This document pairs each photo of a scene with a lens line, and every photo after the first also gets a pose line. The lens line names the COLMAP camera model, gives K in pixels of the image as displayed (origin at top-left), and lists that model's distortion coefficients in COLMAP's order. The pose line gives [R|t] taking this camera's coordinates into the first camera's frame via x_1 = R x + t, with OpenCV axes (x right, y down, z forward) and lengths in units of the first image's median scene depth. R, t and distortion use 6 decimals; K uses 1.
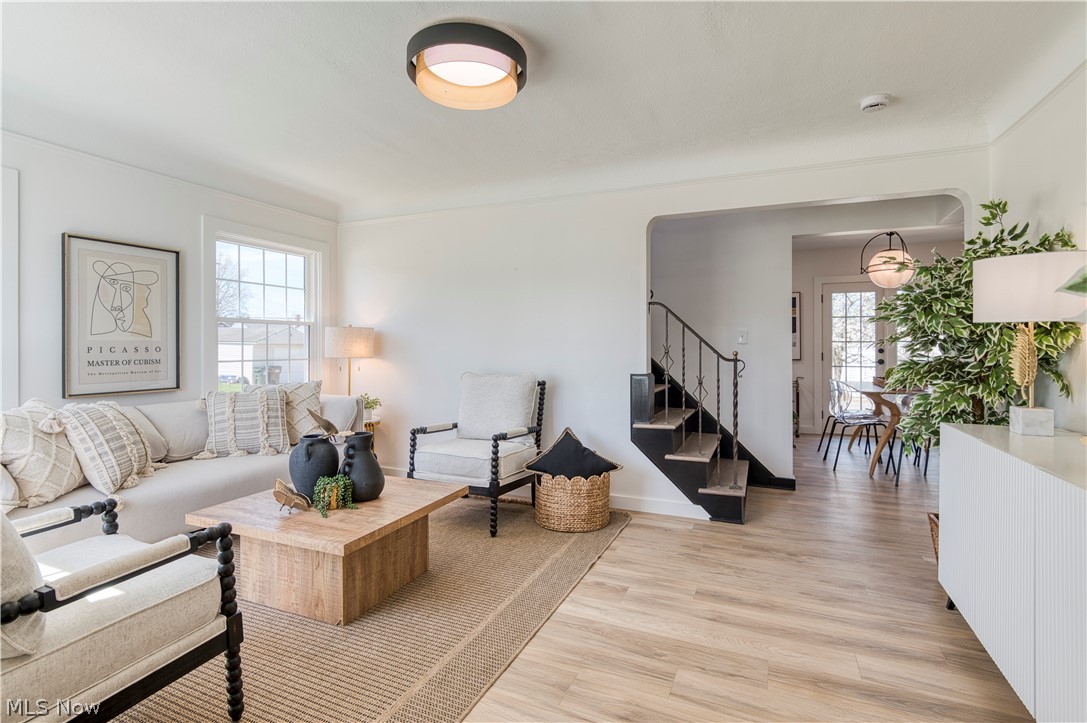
lens RADIAL K [[520.5, 0, 541.0], [0, 520.5, 352.7], [0, 0, 1]] dist [0.000964, 0.000101]
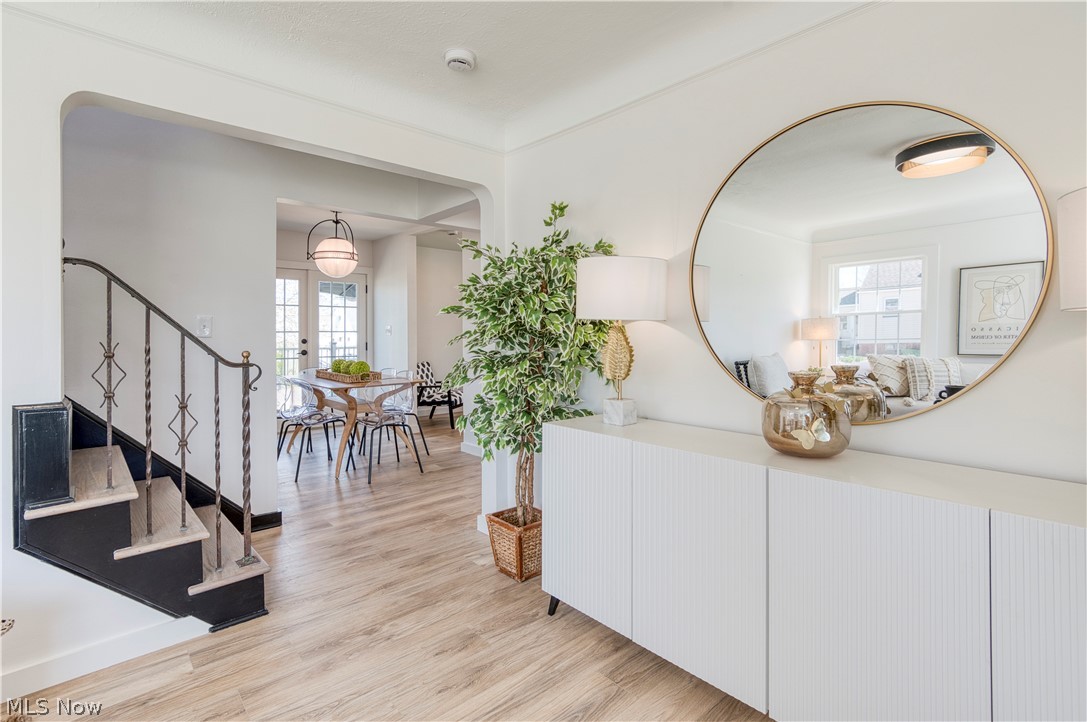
lens RADIAL K [[503.0, 0, 551.5], [0, 503.0, 334.0], [0, 0, 1]] dist [-0.020065, 0.001107]
pose [[0.397549, -0.003254, 0.917575, -0.042462], [0.014320, 0.999894, -0.002658, -0.016702], [-0.917469, 0.014197, 0.397554, 0.404113]]
